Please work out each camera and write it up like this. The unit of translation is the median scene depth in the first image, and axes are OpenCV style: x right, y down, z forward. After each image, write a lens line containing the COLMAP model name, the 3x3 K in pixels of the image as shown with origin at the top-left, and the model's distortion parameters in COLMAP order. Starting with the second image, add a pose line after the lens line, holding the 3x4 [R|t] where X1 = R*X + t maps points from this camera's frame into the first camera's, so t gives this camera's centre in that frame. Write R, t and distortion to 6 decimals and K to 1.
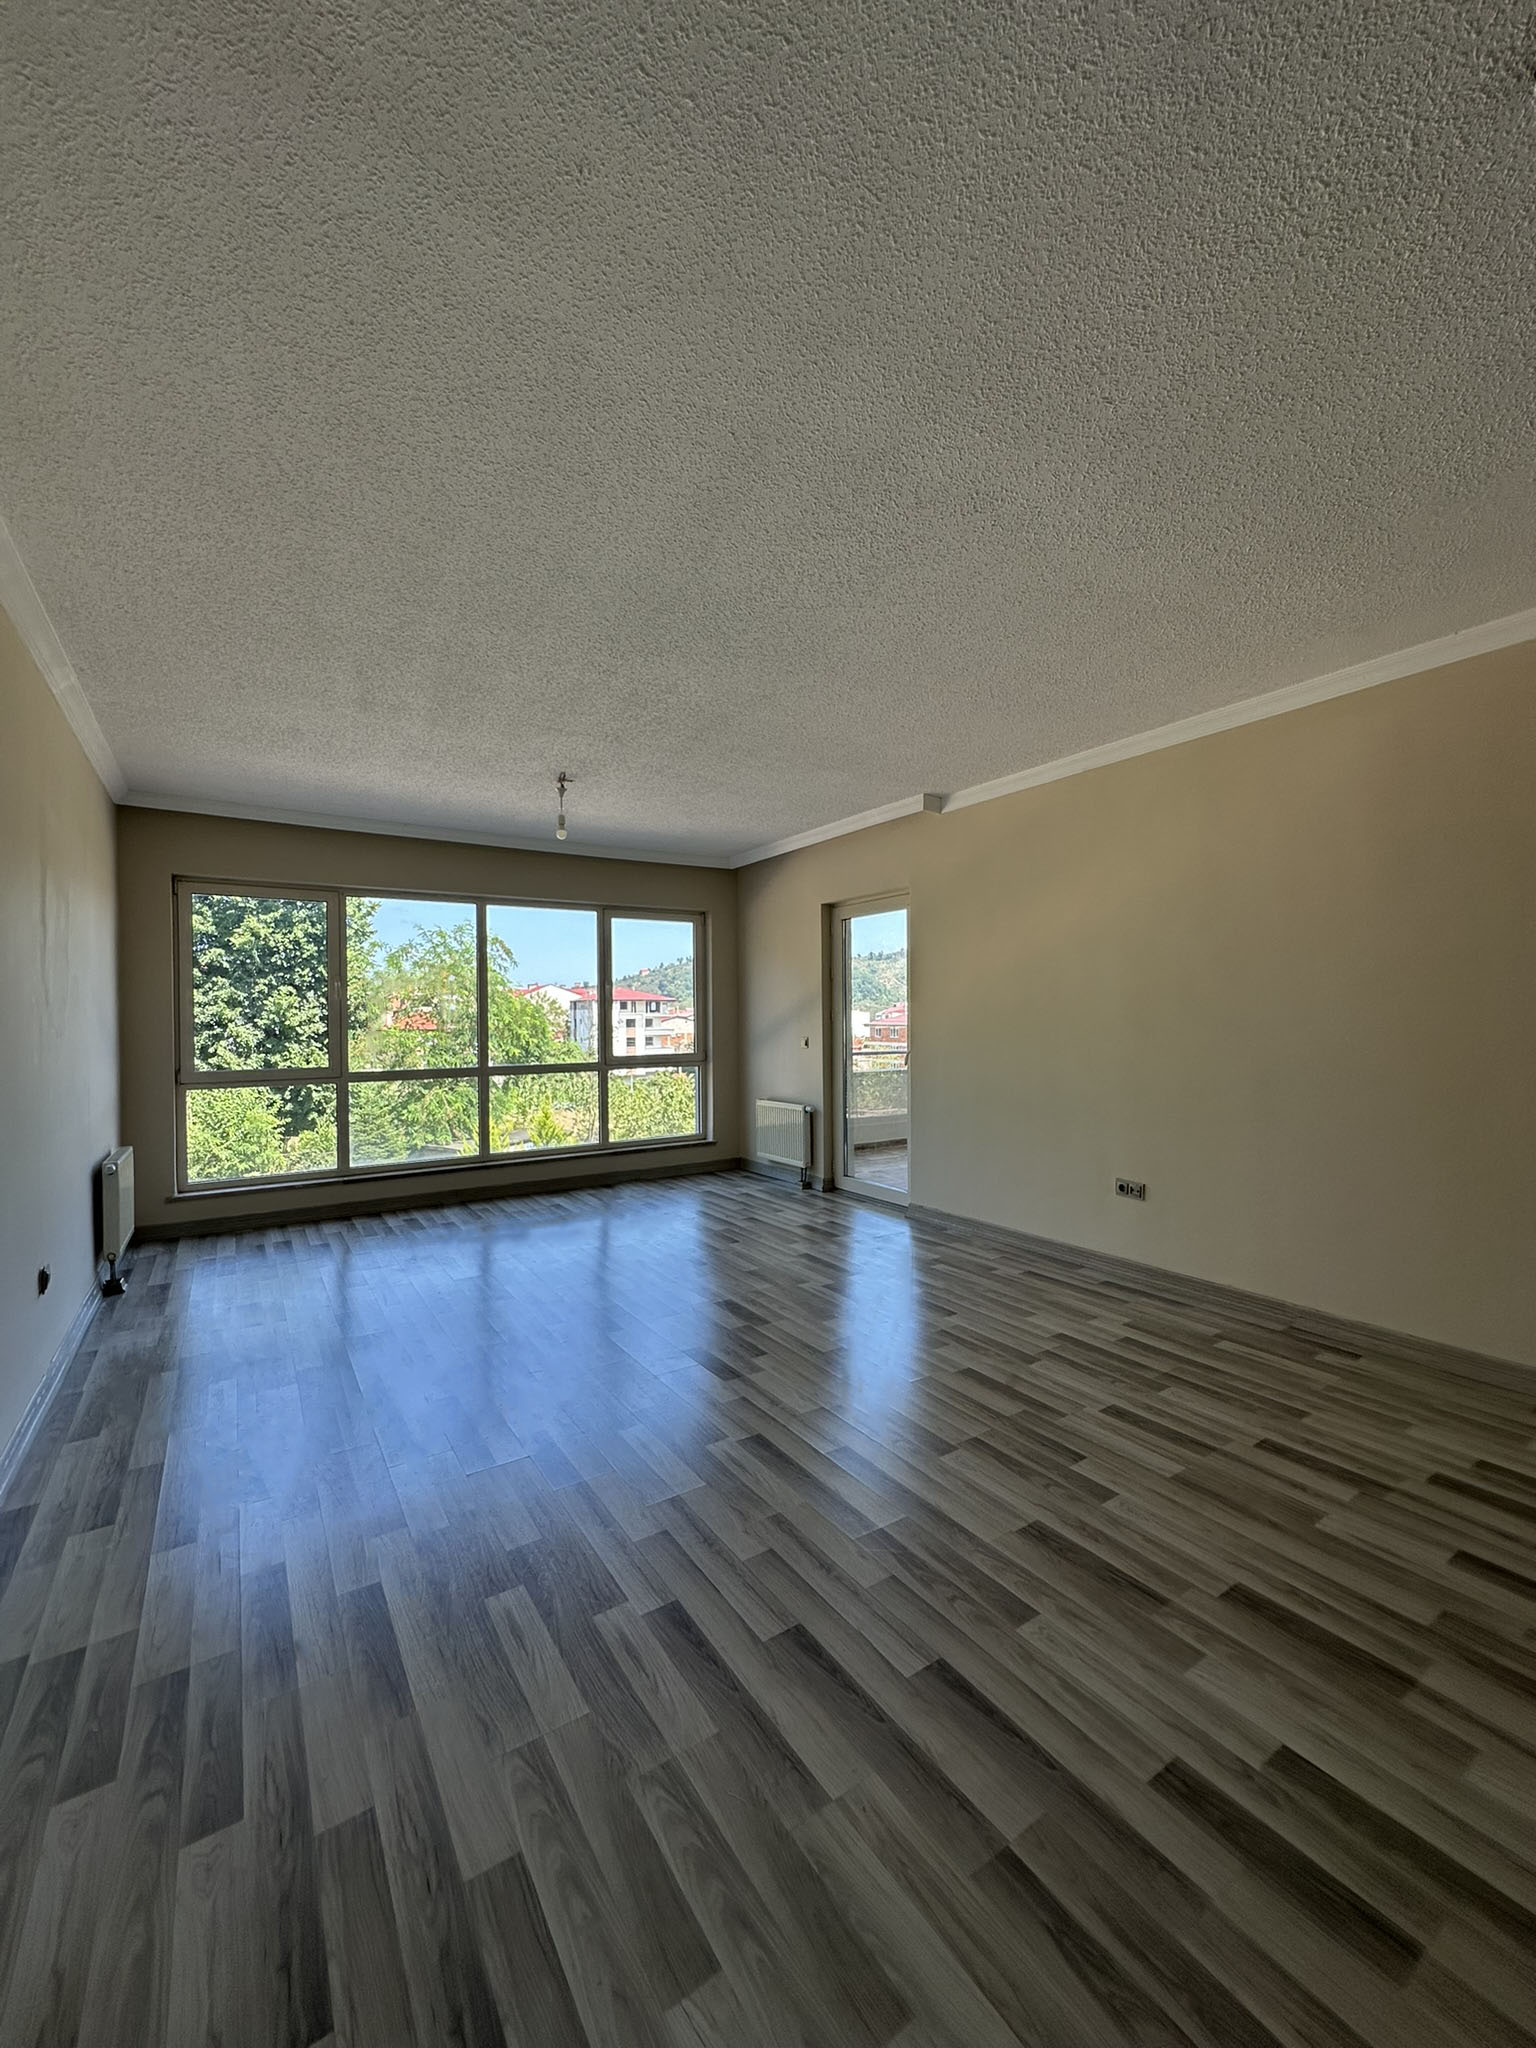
lens RADIAL K [[816.7, 0, 766.1], [0, 816.7, 1027.1], [0, 0, 1]] dist [-0.004550, 0.001482]
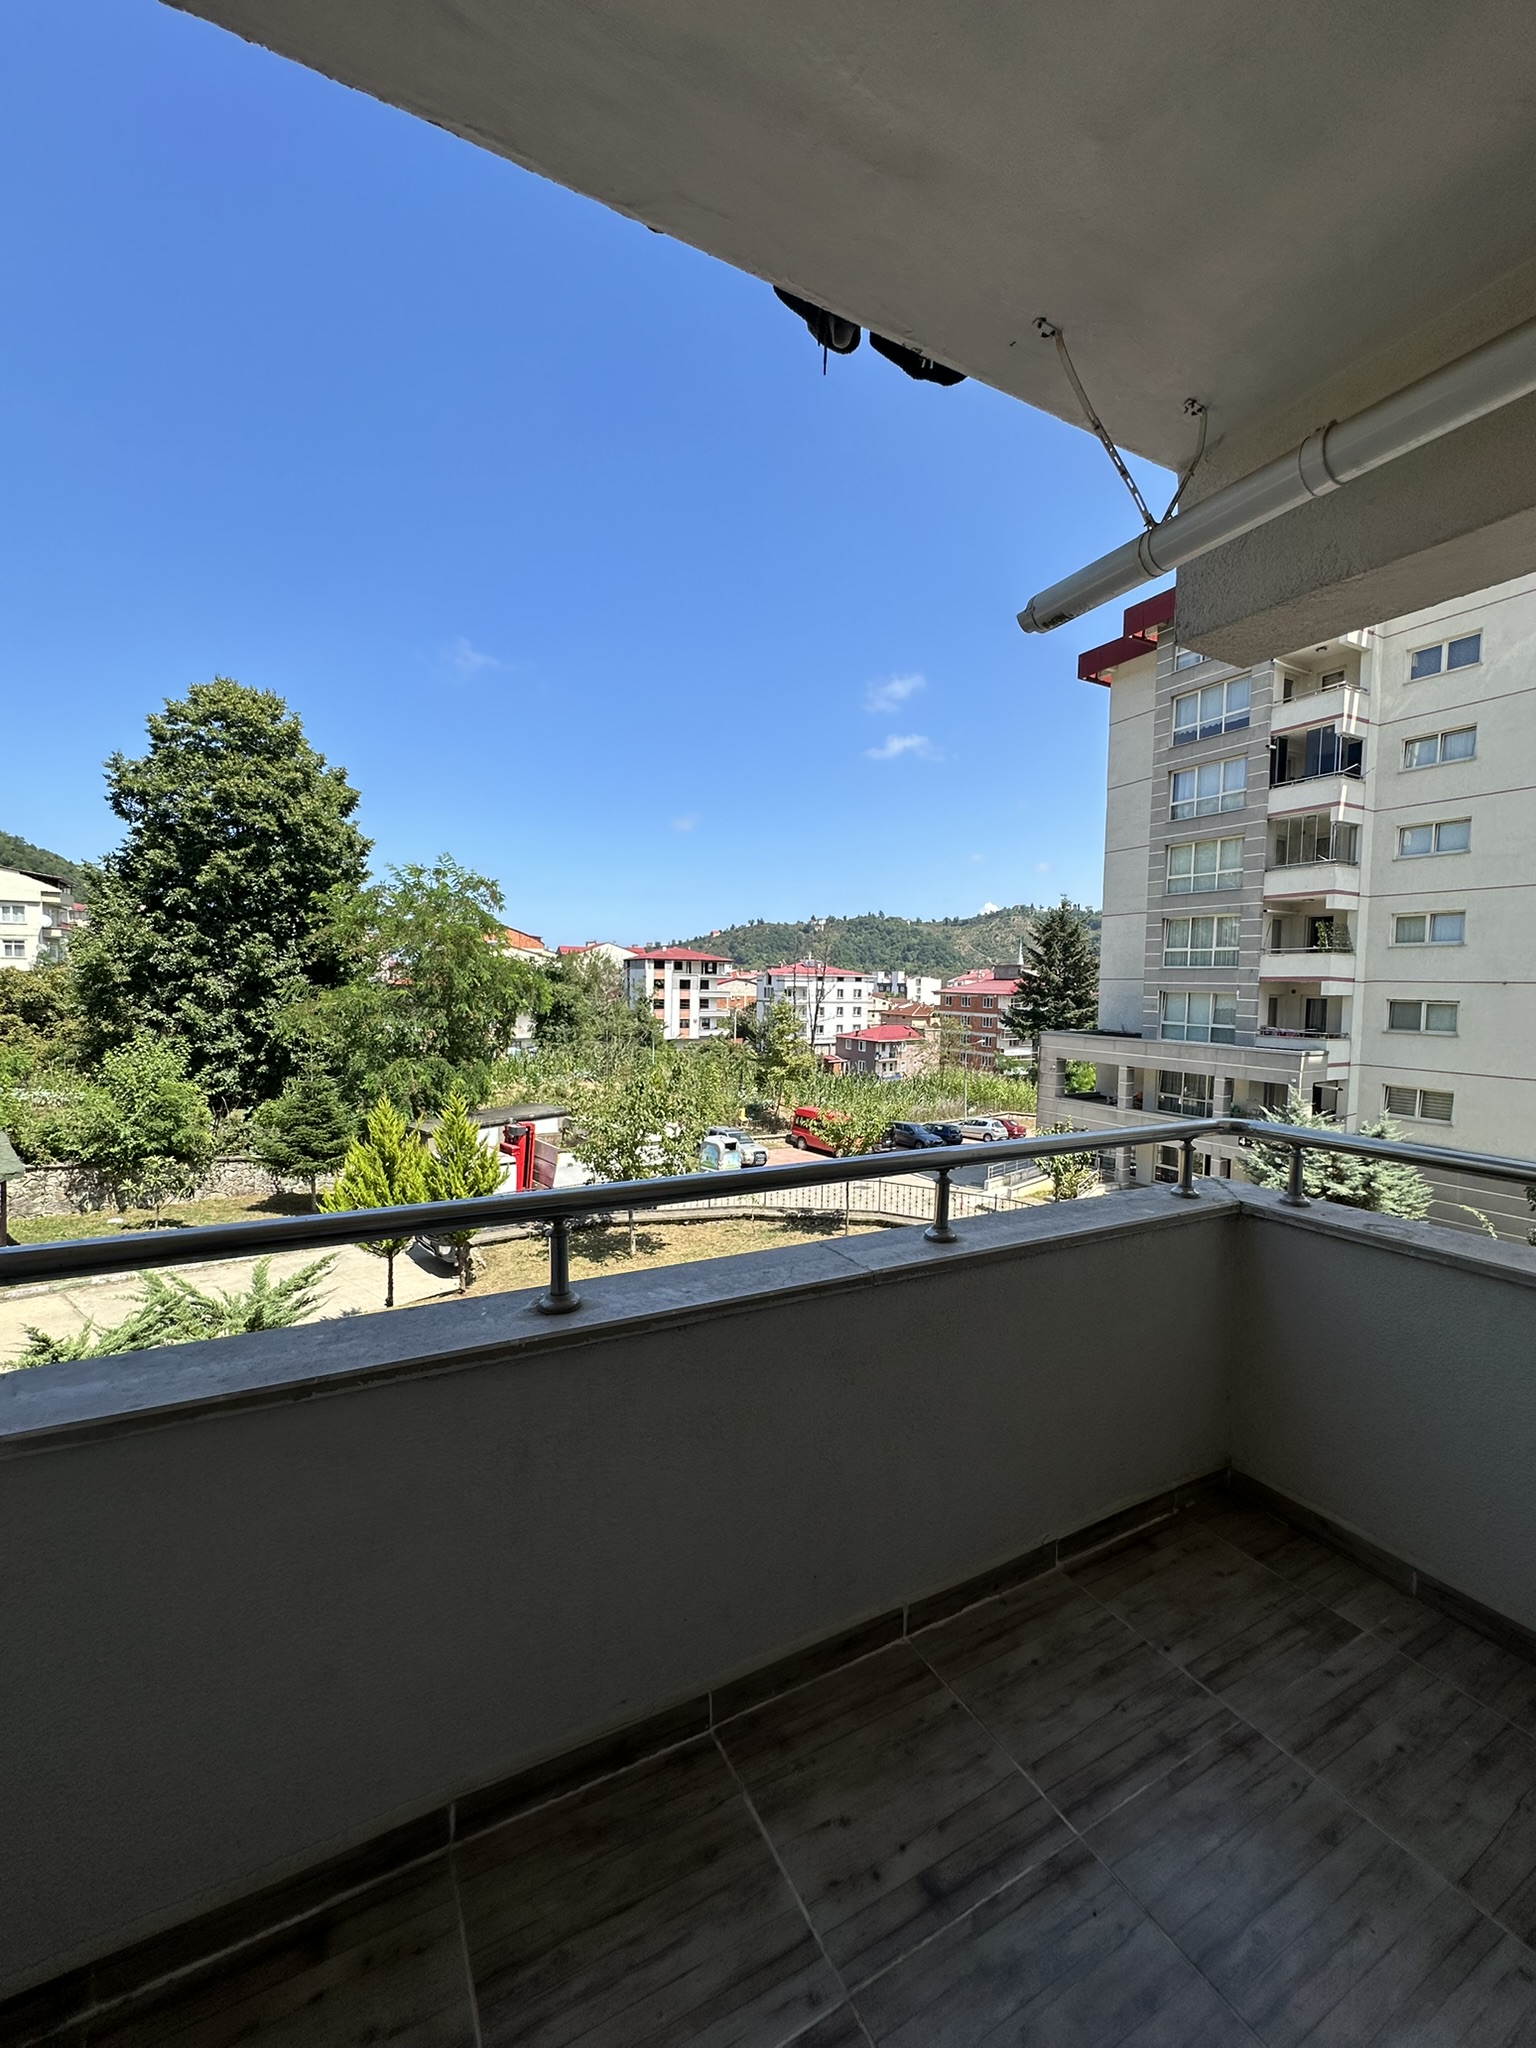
lens RADIAL K [[816.7, 0, 766.7], [0, 816.7, 1027.3], [0, 0, 1]] dist [-0.004550, 0.001482]
pose [[0.995989, 0.030067, -0.084271, 0.252480], [-0.026278, 0.998609, 0.045715, -0.019682], [0.085529, -0.043317, 0.995394, 1.290669]]
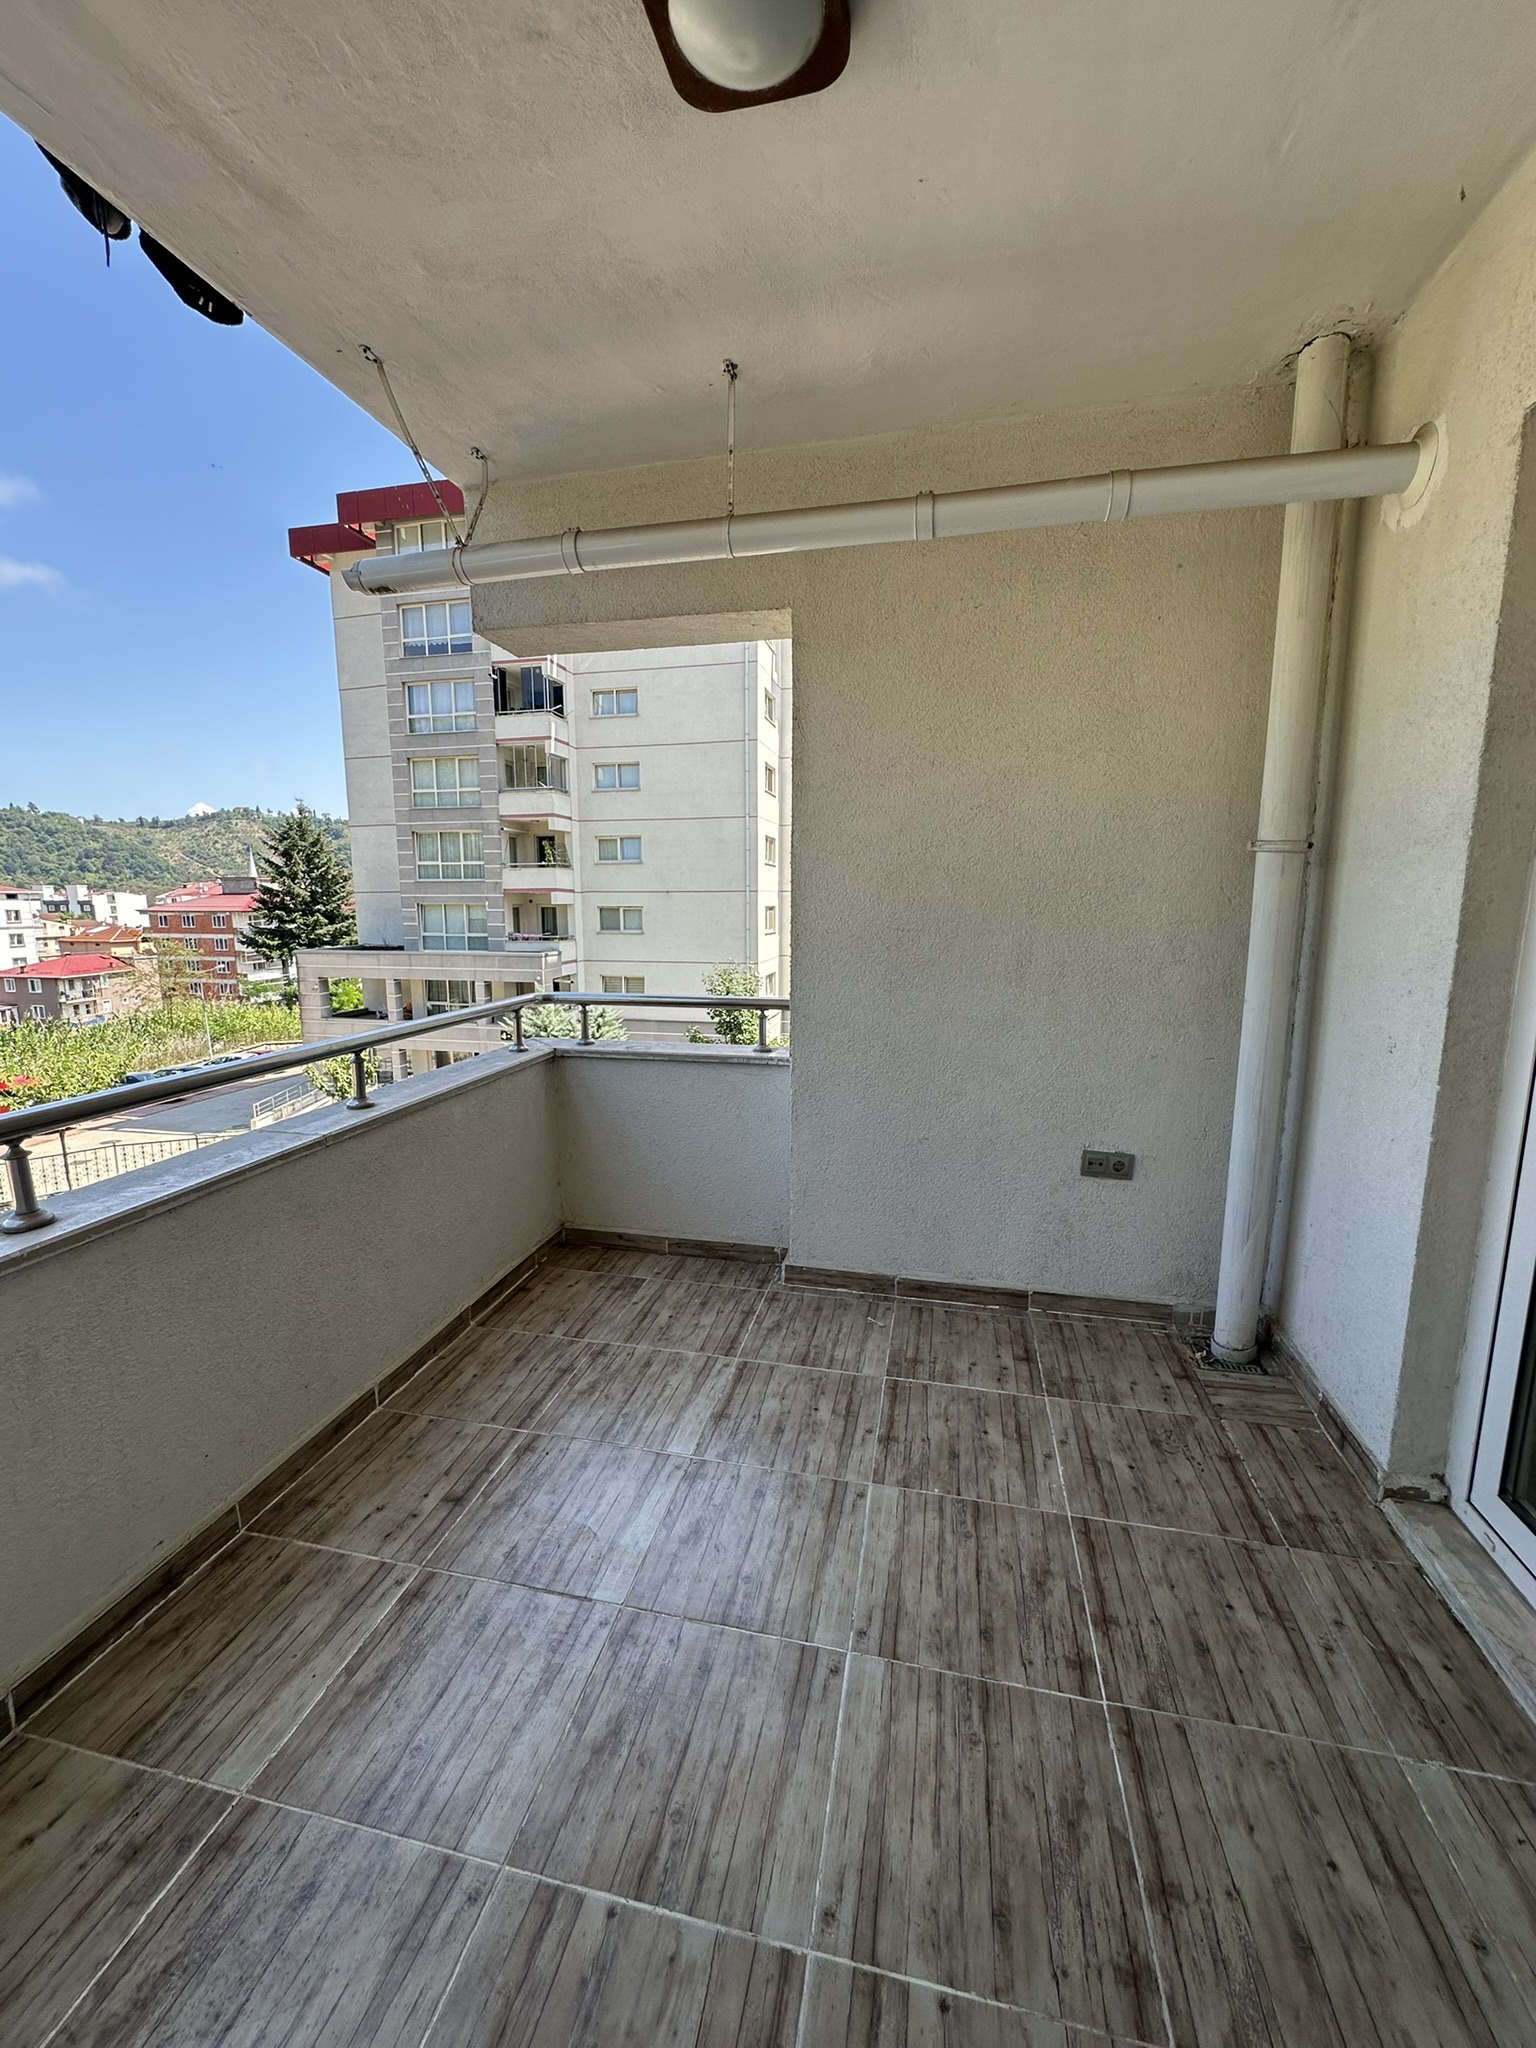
lens RADIAL K [[816.7, 0, 767.4], [0, 816.7, 1027.4], [0, 0, 1]] dist [-0.004550, 0.001482]
pose [[0.717065, -0.099723, 0.689835, 0.156338], [0.002783, 0.990114, 0.140239, -0.017199], [-0.697000, -0.098641, 0.710254, 1.182788]]
